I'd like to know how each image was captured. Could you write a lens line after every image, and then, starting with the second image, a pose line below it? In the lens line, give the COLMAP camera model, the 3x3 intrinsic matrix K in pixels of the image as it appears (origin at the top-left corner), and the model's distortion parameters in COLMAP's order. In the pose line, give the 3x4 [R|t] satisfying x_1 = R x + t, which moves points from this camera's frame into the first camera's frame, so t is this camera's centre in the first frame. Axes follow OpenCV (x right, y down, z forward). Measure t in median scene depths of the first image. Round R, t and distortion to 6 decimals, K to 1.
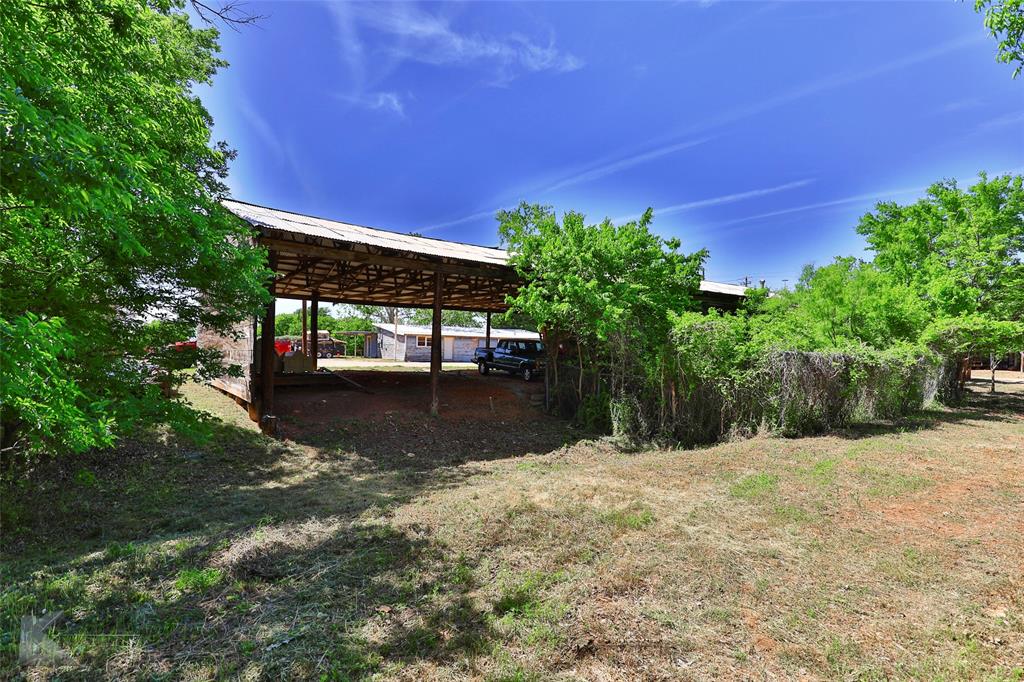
lens RADIAL K [[474.1, 0, 513.9], [0, 474.1, 347.8], [0, 0, 1]] dist [0.000095, -0.001079]
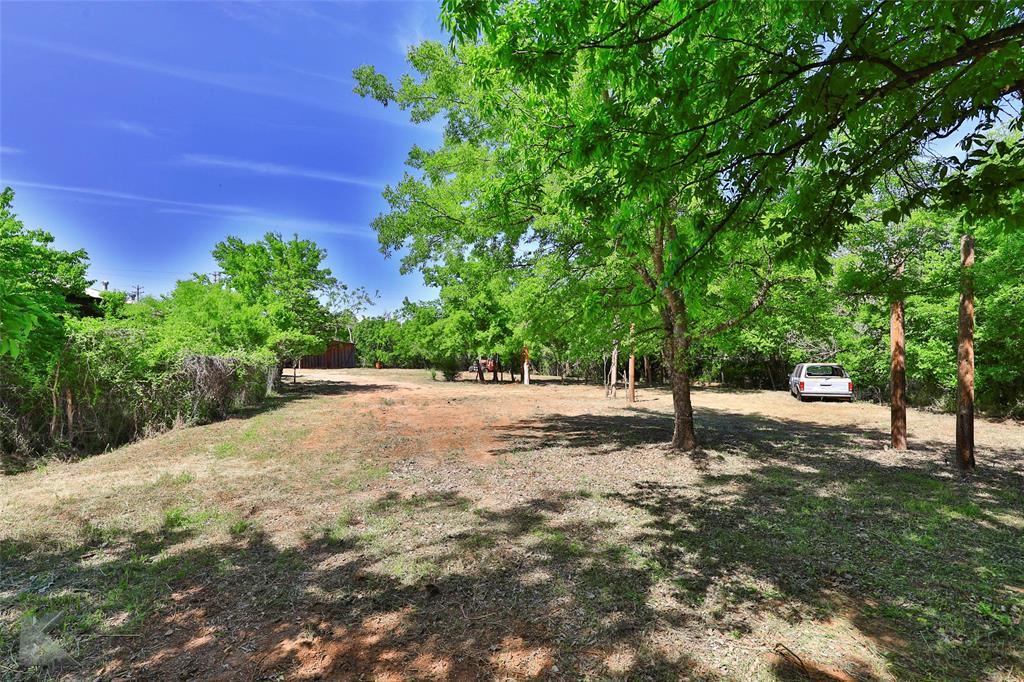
lens RADIAL K [[474.1, 0, 511.6], [0, 474.1, 345.7], [0, 0, 1]] dist [0.000095, -0.001079]
pose [[0.306666, 0.008902, 0.951776, -0.241247], [0.006002, 0.999918, -0.011286, -0.000052], [-0.951798, 0.009174, 0.306587, -0.108270]]
